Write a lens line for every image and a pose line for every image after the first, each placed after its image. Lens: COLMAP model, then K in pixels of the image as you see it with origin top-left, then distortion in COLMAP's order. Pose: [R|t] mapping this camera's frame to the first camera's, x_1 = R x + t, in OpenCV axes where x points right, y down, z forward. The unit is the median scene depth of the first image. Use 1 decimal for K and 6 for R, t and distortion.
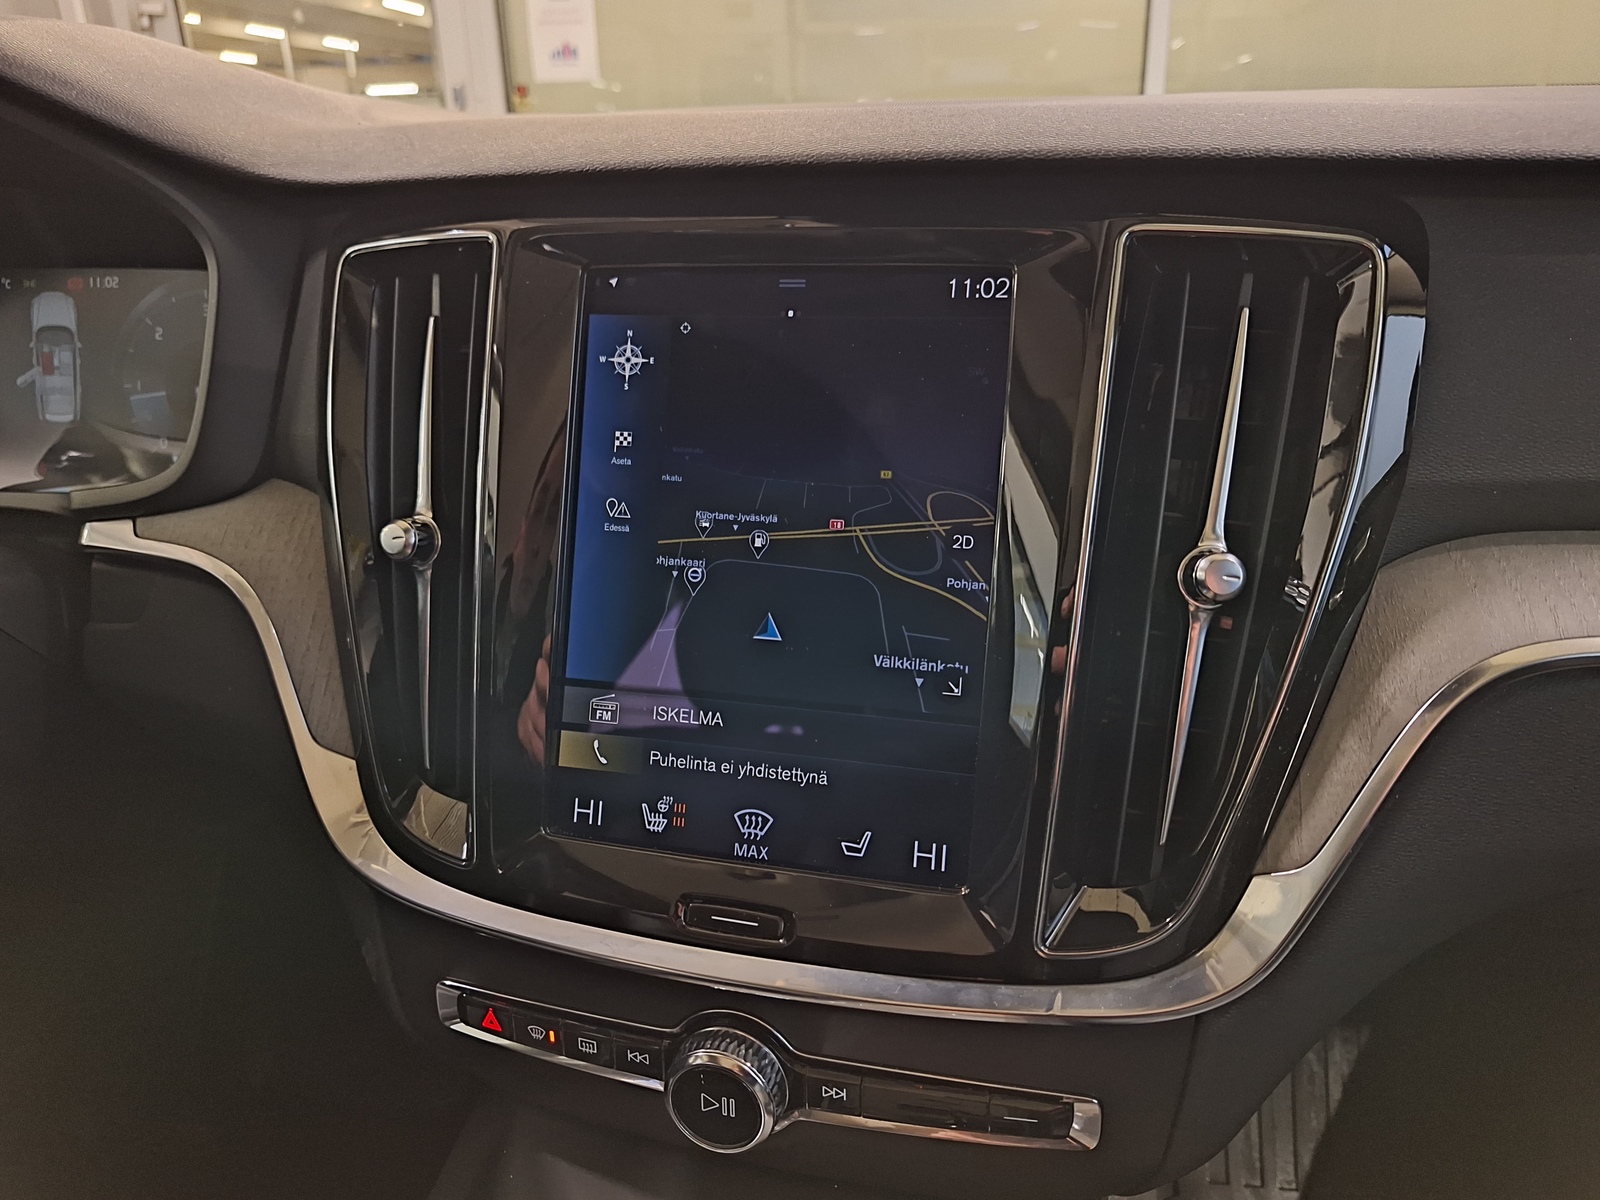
lens RADIAL K [[1125.6, 0, 810.3], [0, 1125.6, 612.8], [0, 0, 1]] dist [0.101895, -0.141209]
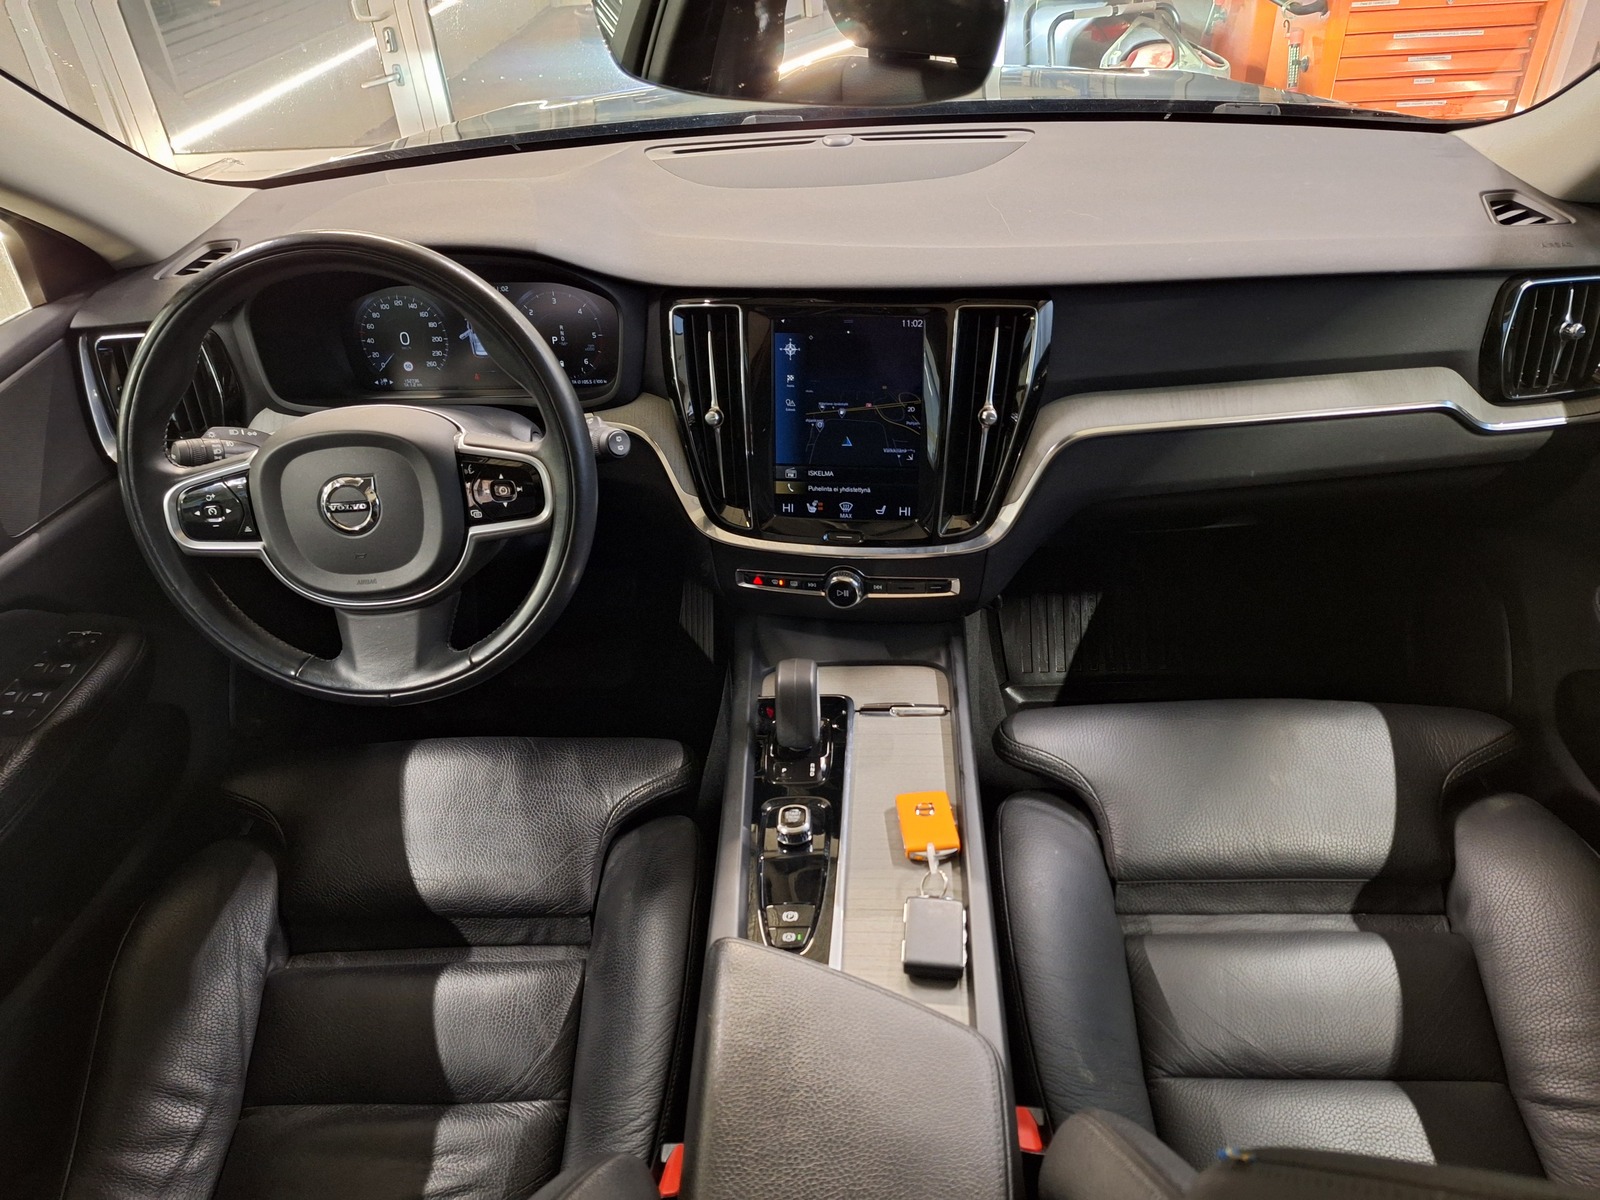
lens RADIAL K [[1101.9, 0, 801.1], [0, 1101.9, 617.6], [0, 0, 1]] dist [0.104167, -0.131996]
pose [[0.992120, -0.095508, 0.081097, -0.429778], [0.071209, 0.962372, 0.262238, -0.306881], [-0.103092, -0.254397, 0.961590, -1.876561]]
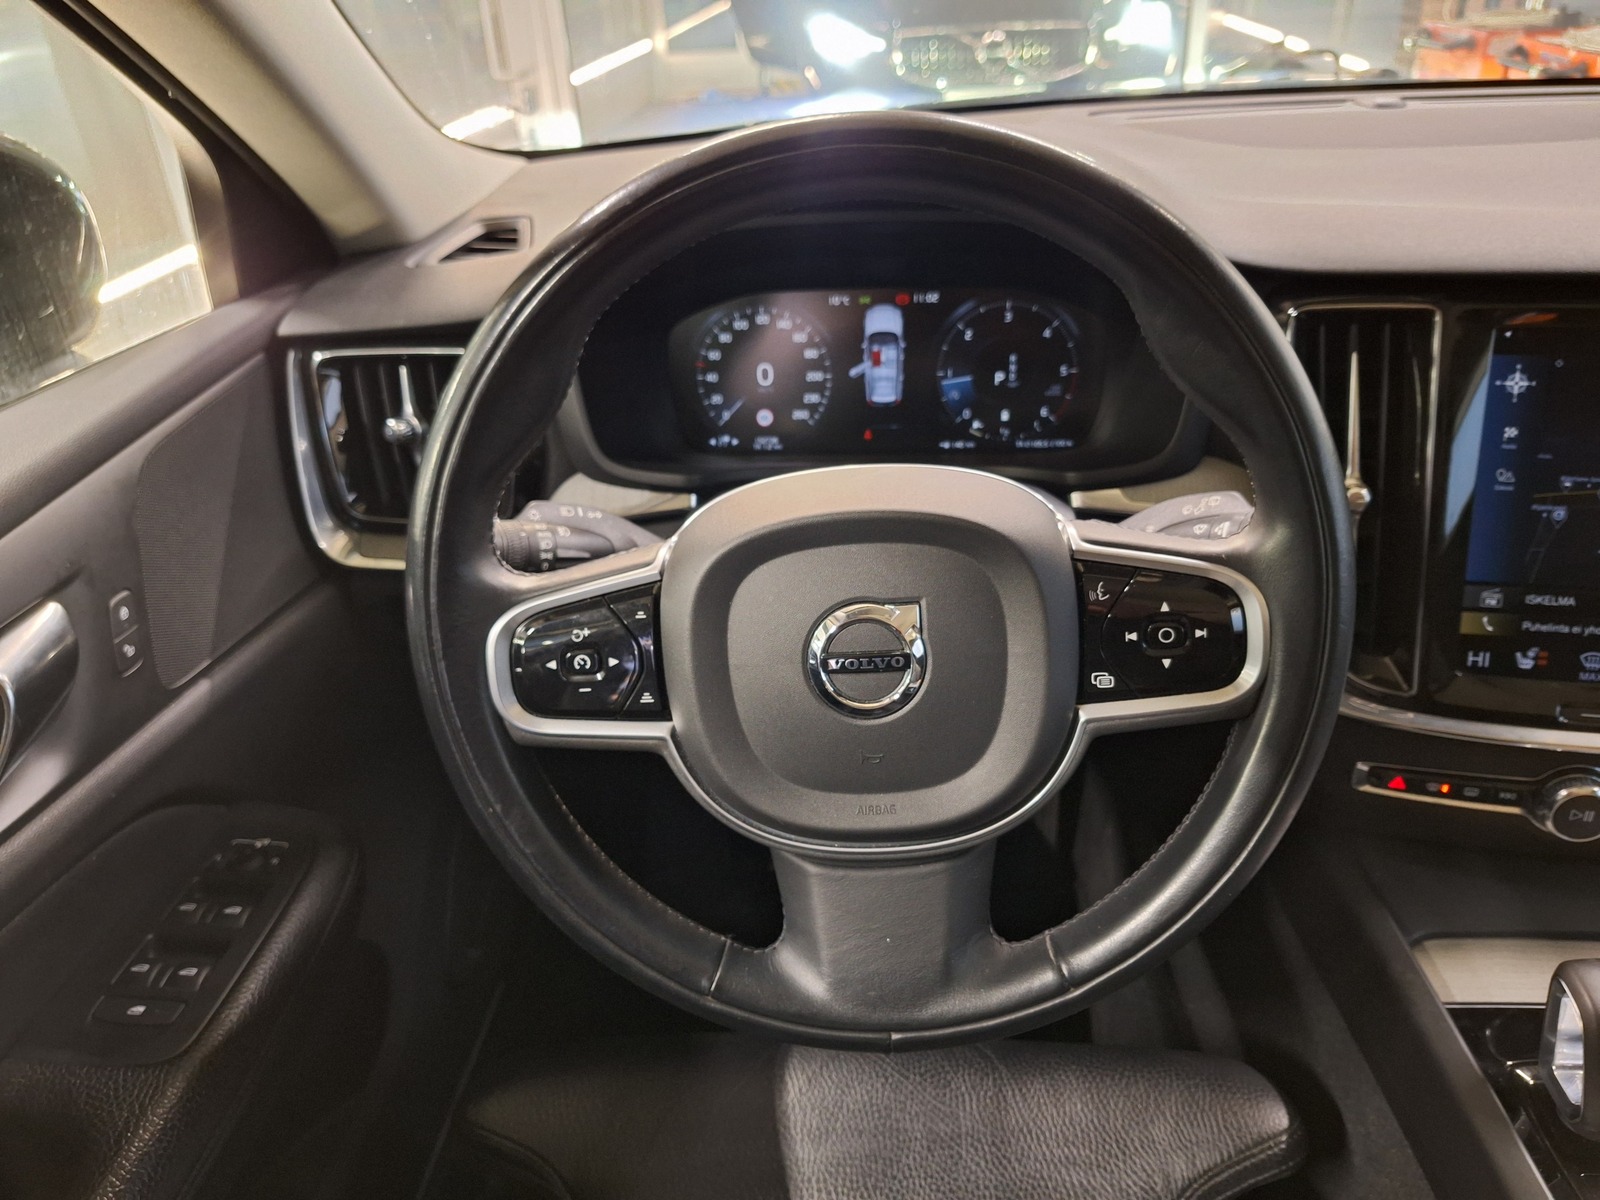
lens RADIAL K [[1125.6, 0, 810.3], [0, 1125.6, 612.8], [0, 0, 1]] dist [0.101895, -0.141209]
pose [[0.996470, -0.063436, 0.054990, -1.285861], [0.053146, 0.983707, 0.171745, -0.238156], [-0.064989, -0.168217, 0.983605, -0.595485]]
